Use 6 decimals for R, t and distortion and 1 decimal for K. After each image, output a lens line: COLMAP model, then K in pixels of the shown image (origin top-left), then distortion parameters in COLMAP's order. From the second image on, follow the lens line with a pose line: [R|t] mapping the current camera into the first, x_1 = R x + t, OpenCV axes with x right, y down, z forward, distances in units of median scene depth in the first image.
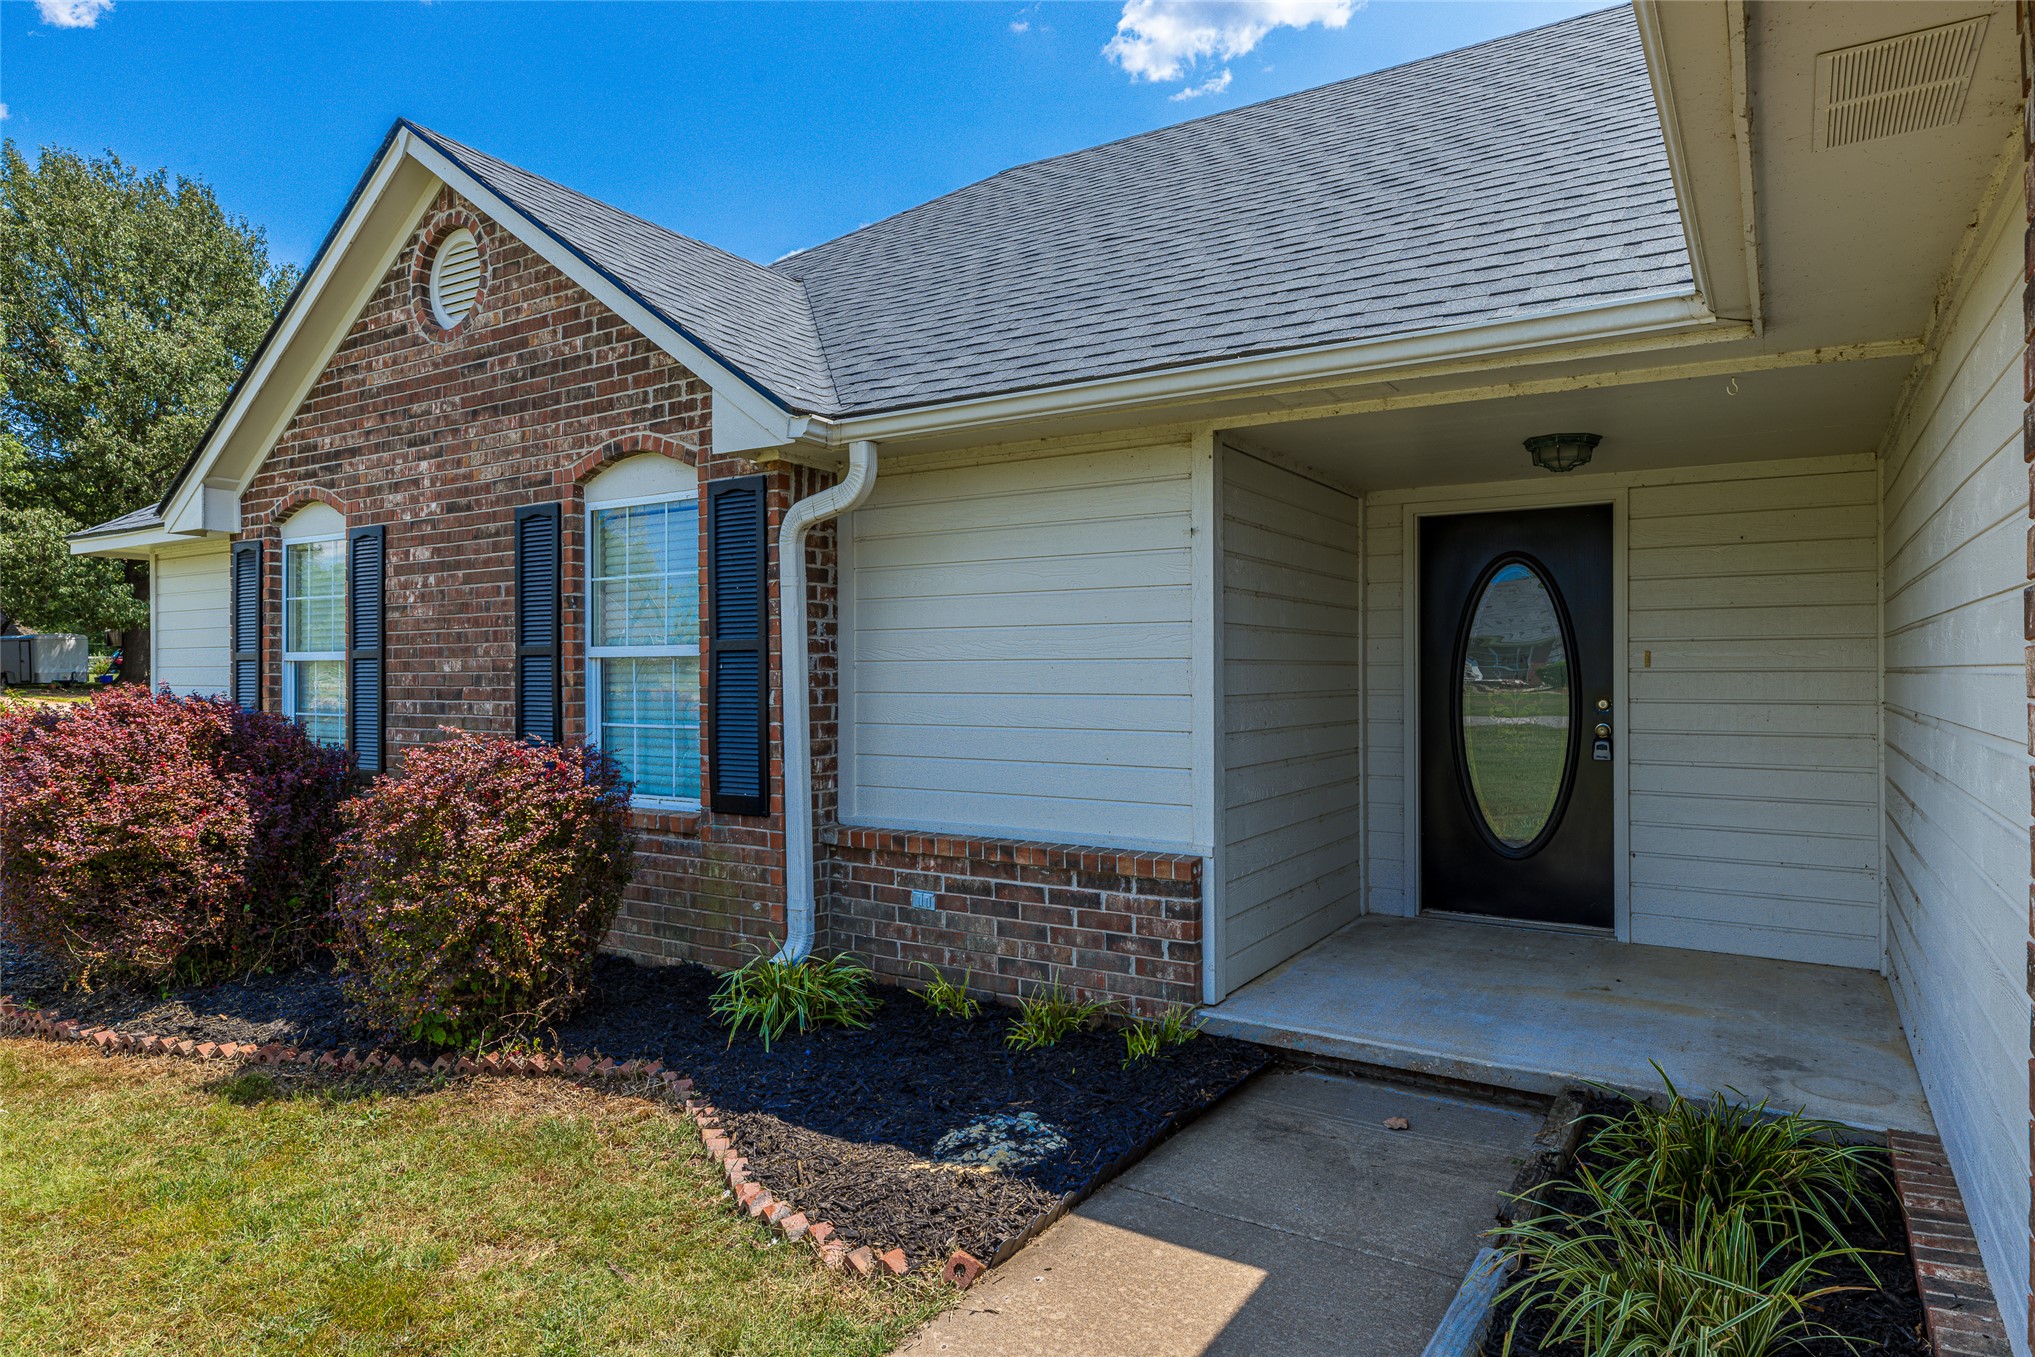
lens RADIAL K [[1190.8, 0, 1017.5], [0, 1190.8, 678.5], [0, 0, 1]] dist [0.001993, 0.000785]
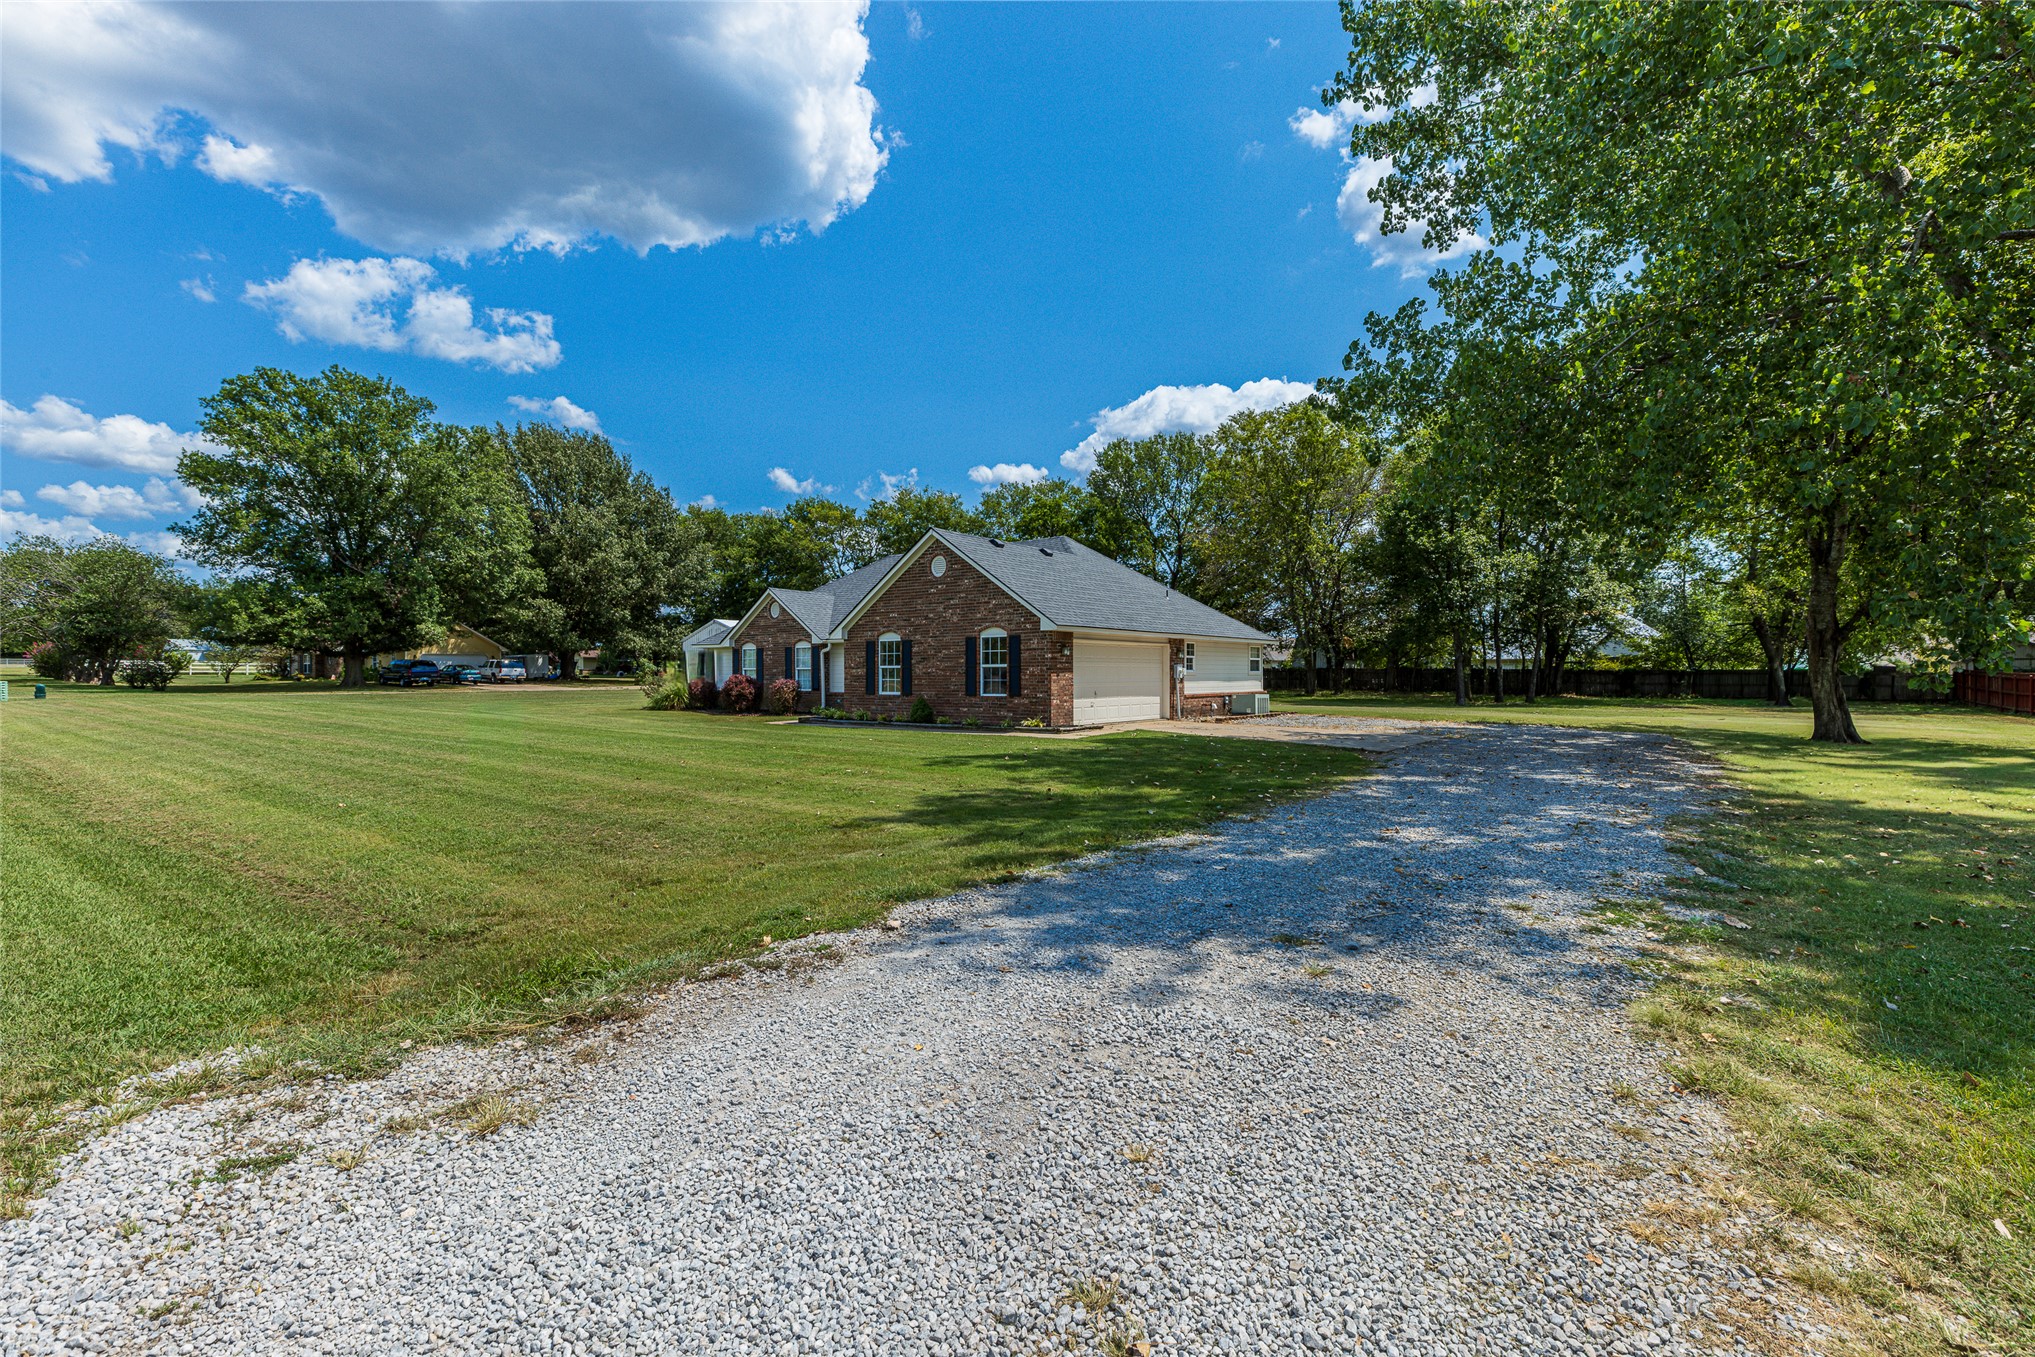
lens RADIAL K [[867.9, 0, 1017.5], [0, 867.9, 678.5], [0, 0, 1]] dist [0.000672, -0.000068]
pose [[0.996786, -0.001583, -0.080090, 1.351999], [0.001633, 0.999999, 0.000558, 0.034822], [0.080089, -0.000687, 0.996788, -3.994505]]
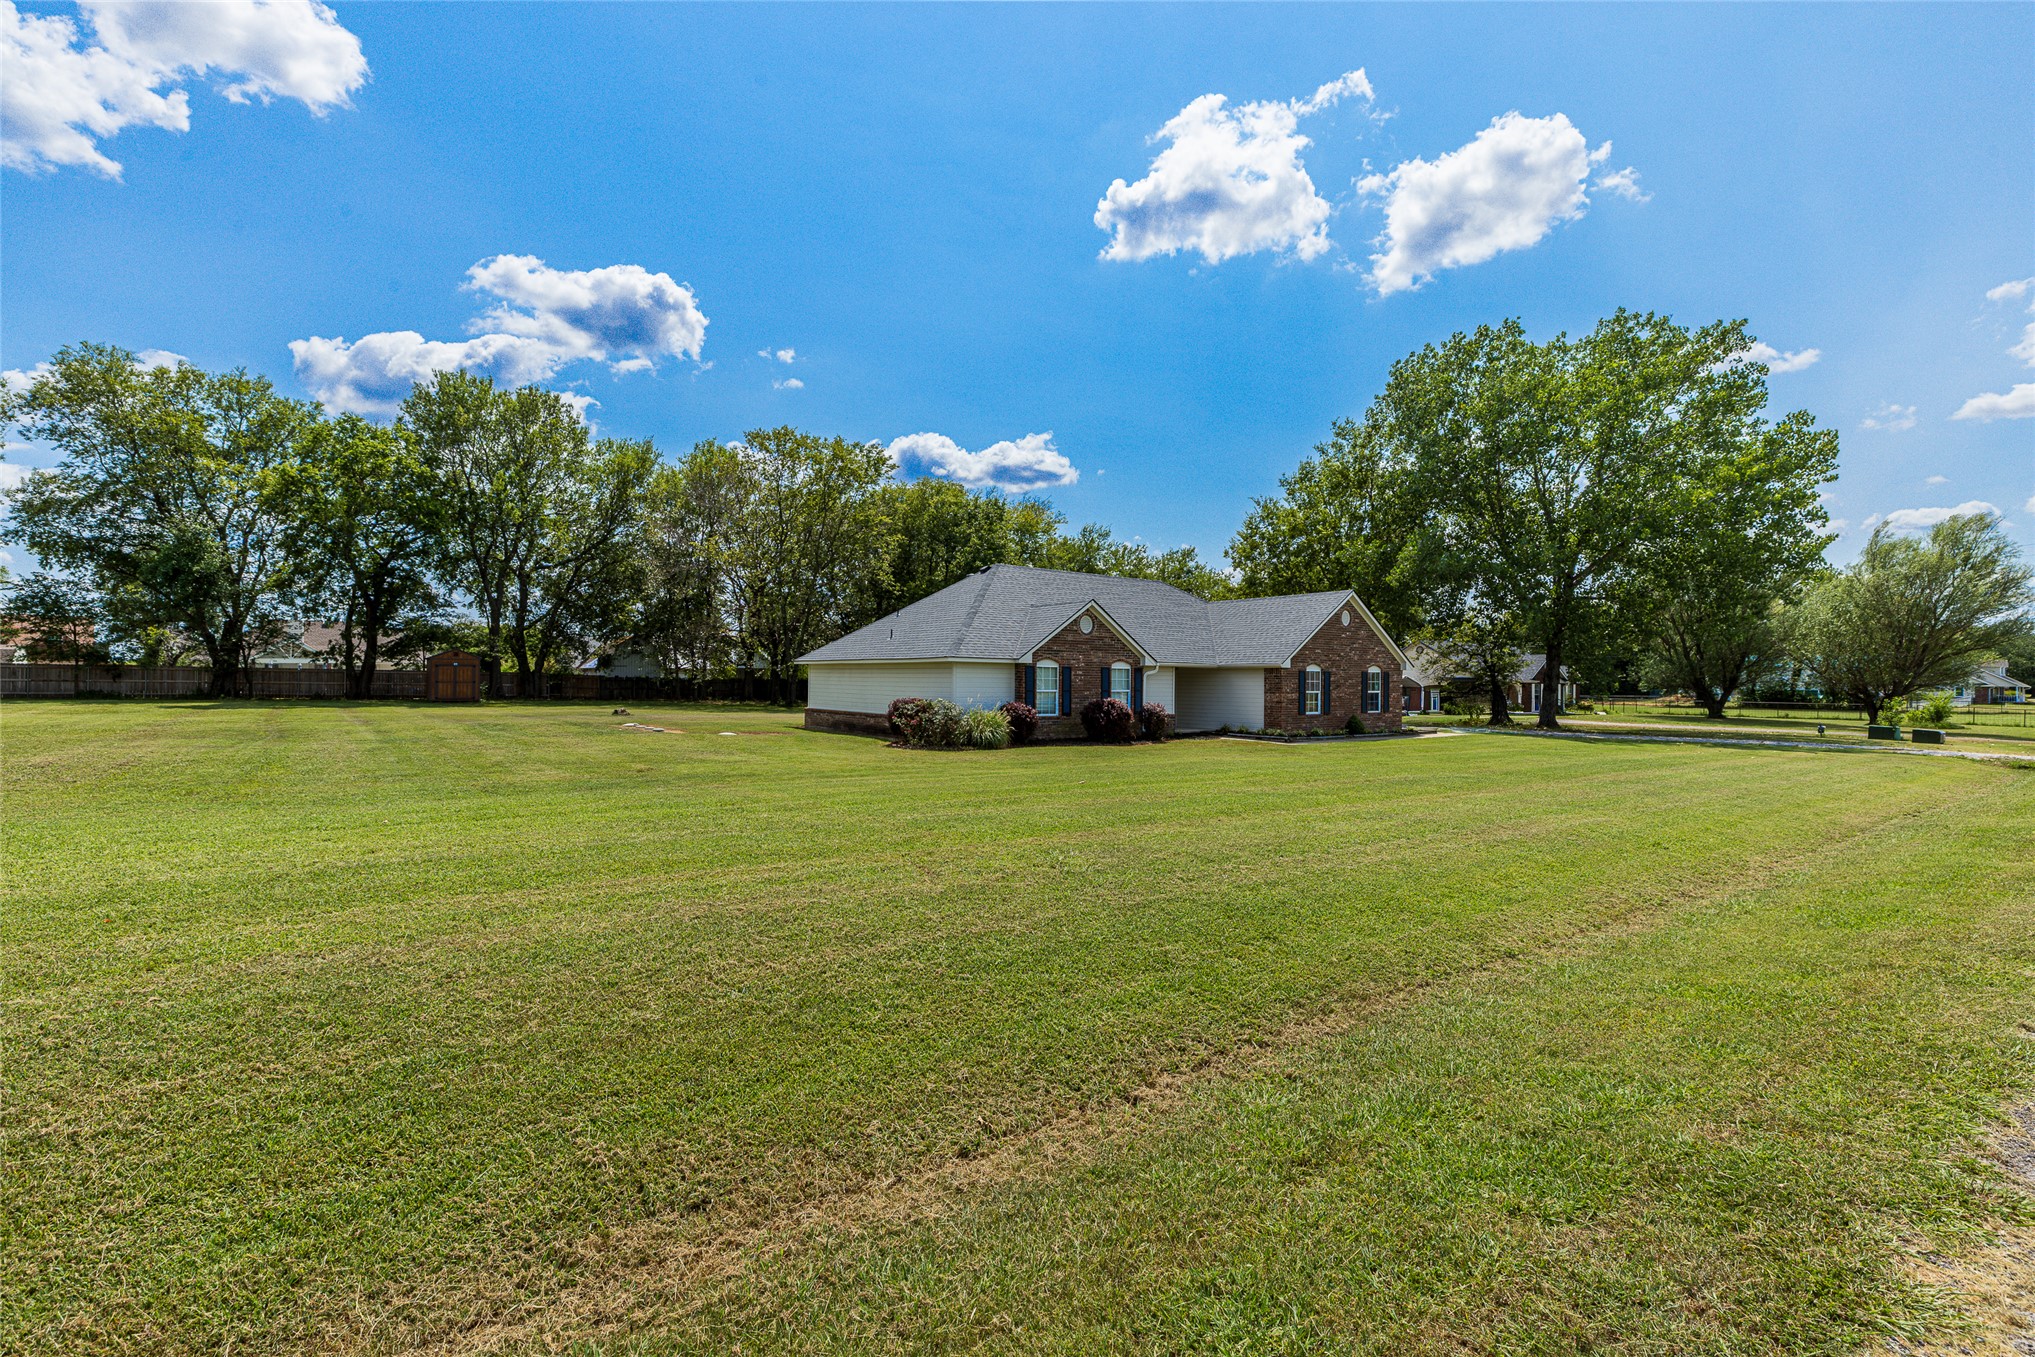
lens RADIAL K [[908.4, 0, 1017.8], [0, 908.4, 670.0], [0, 0, 1]] dist [0.004081, -0.000374]
pose [[0.358036, 0.010775, 0.933645, -5.218560], [-0.007376, 0.999935, -0.008712, -0.088459], [-0.933678, -0.003768, 0.358093, -0.273932]]
